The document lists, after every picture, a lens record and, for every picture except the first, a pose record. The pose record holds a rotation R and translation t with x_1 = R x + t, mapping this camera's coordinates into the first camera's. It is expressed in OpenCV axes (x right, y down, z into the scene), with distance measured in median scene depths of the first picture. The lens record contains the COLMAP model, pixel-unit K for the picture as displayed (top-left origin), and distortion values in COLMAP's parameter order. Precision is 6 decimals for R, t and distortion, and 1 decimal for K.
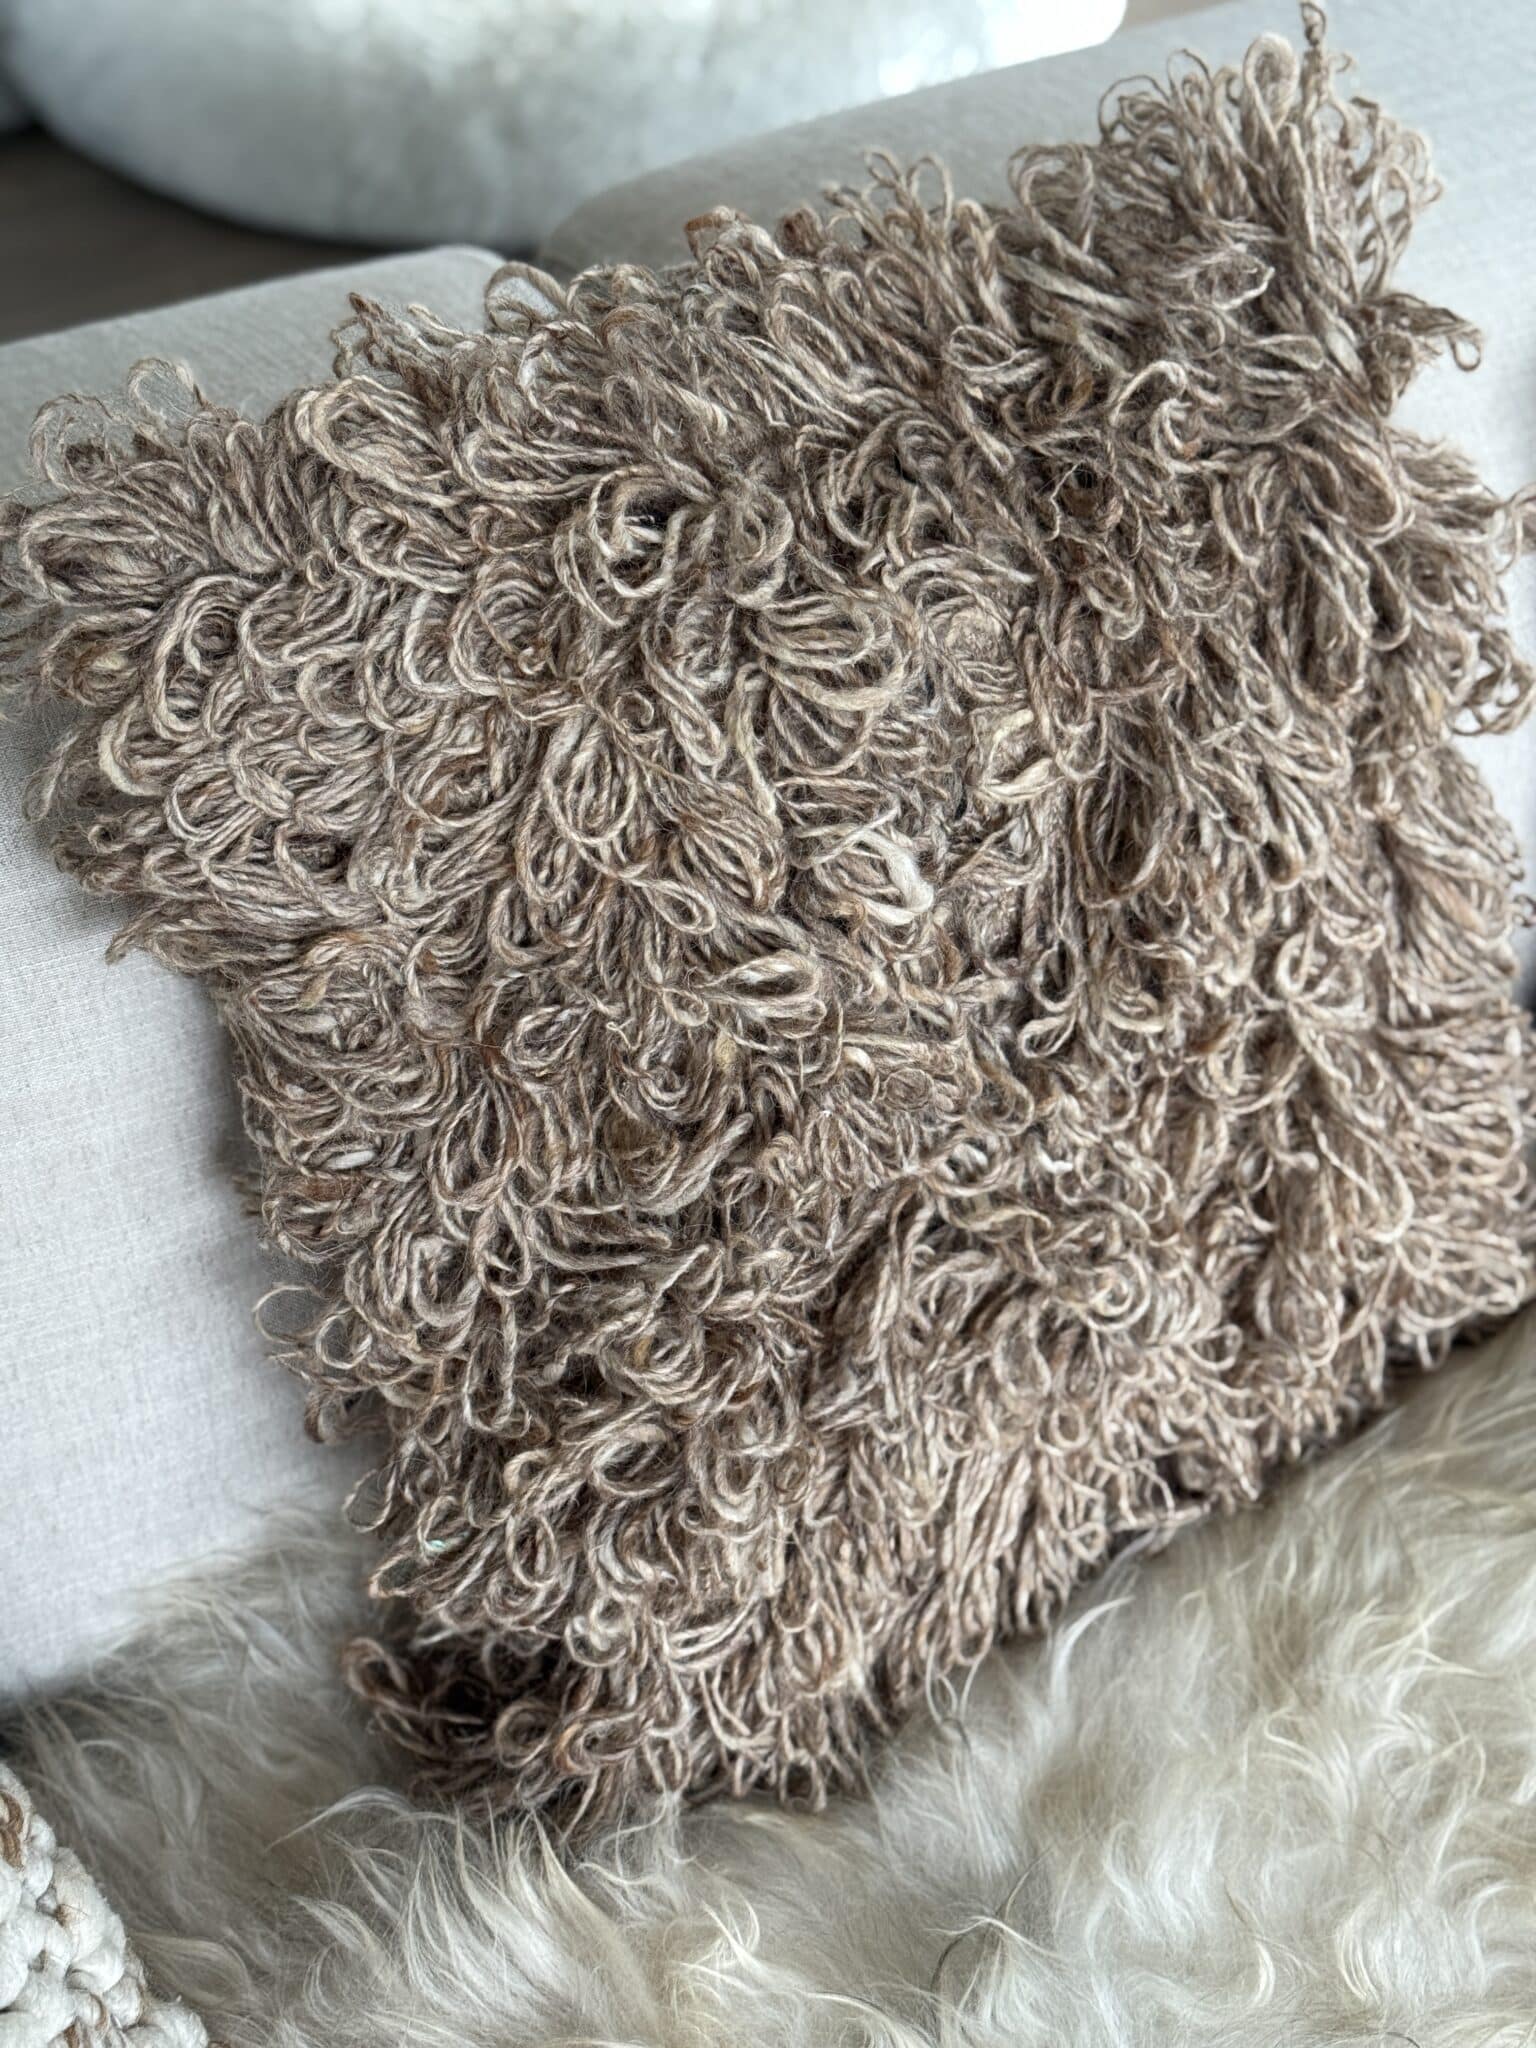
lens RADIAL K [[2826.4, 0, 768.7], [0, 2826.4, 1028.2], [0, 0, 1]] dist [0.115574, 0.000000]
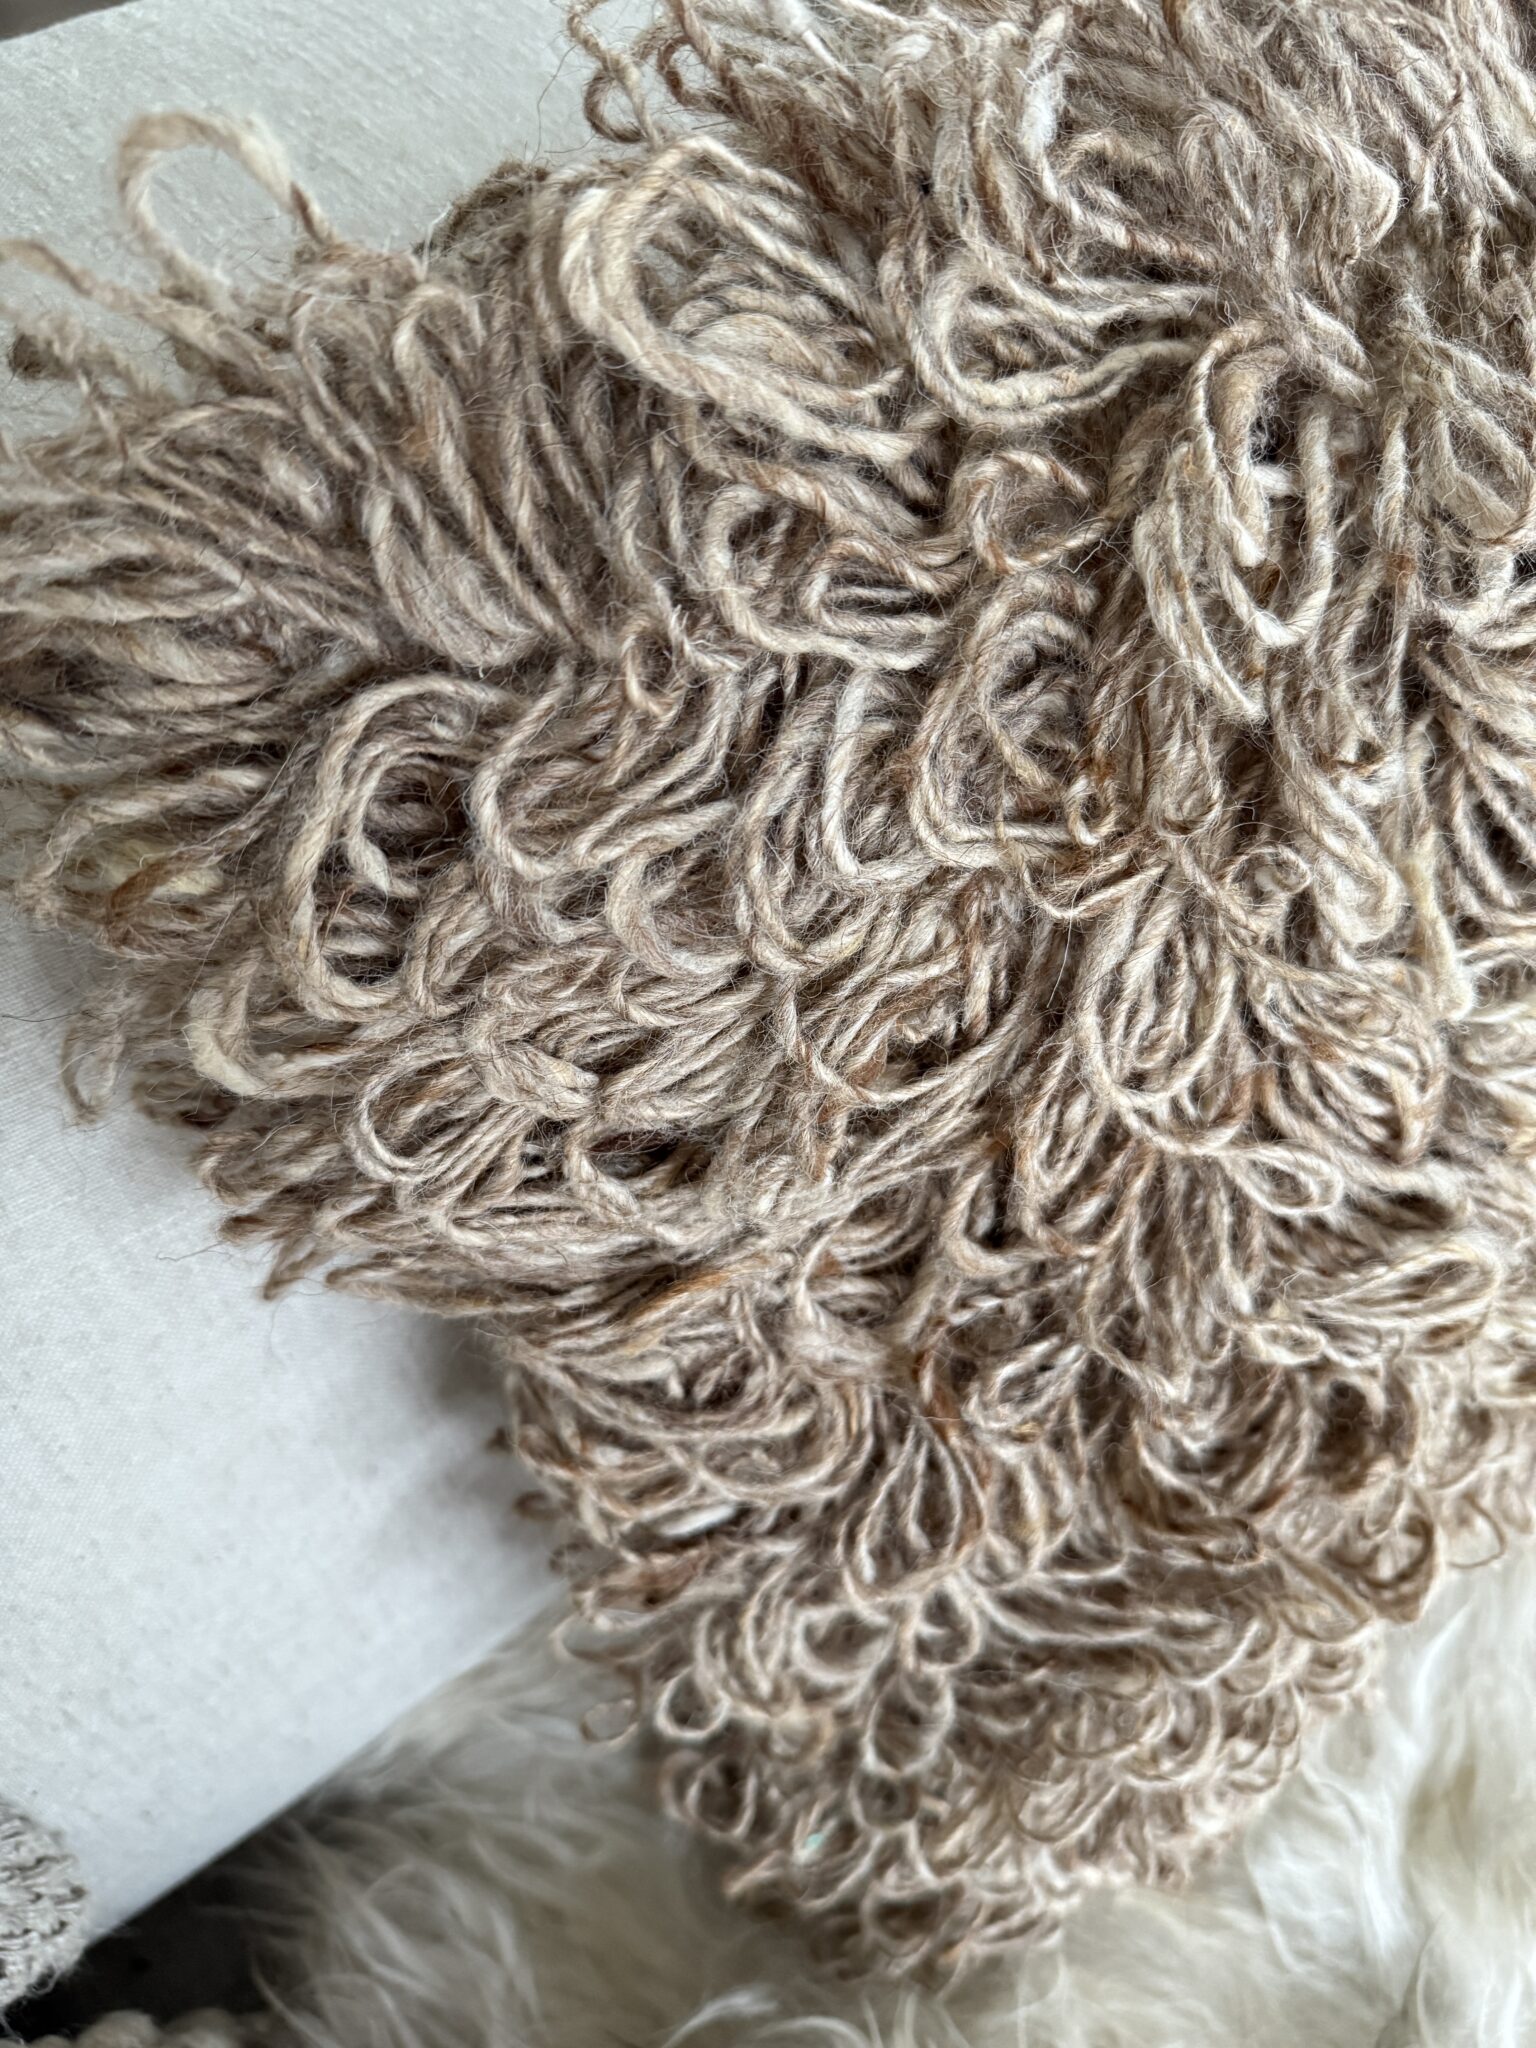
lens RADIAL K [[1487.1, 0, 757.2], [0, 1487.1, 1029.9], [0, 0, 1]] dist [-0.019876, -0.008109]
pose [[0.994144, -0.072017, 0.080568, -0.158728], [0.038412, 0.932375, 0.359447, -0.183136], [-0.101006, -0.354247, 0.929681, 0.750319]]
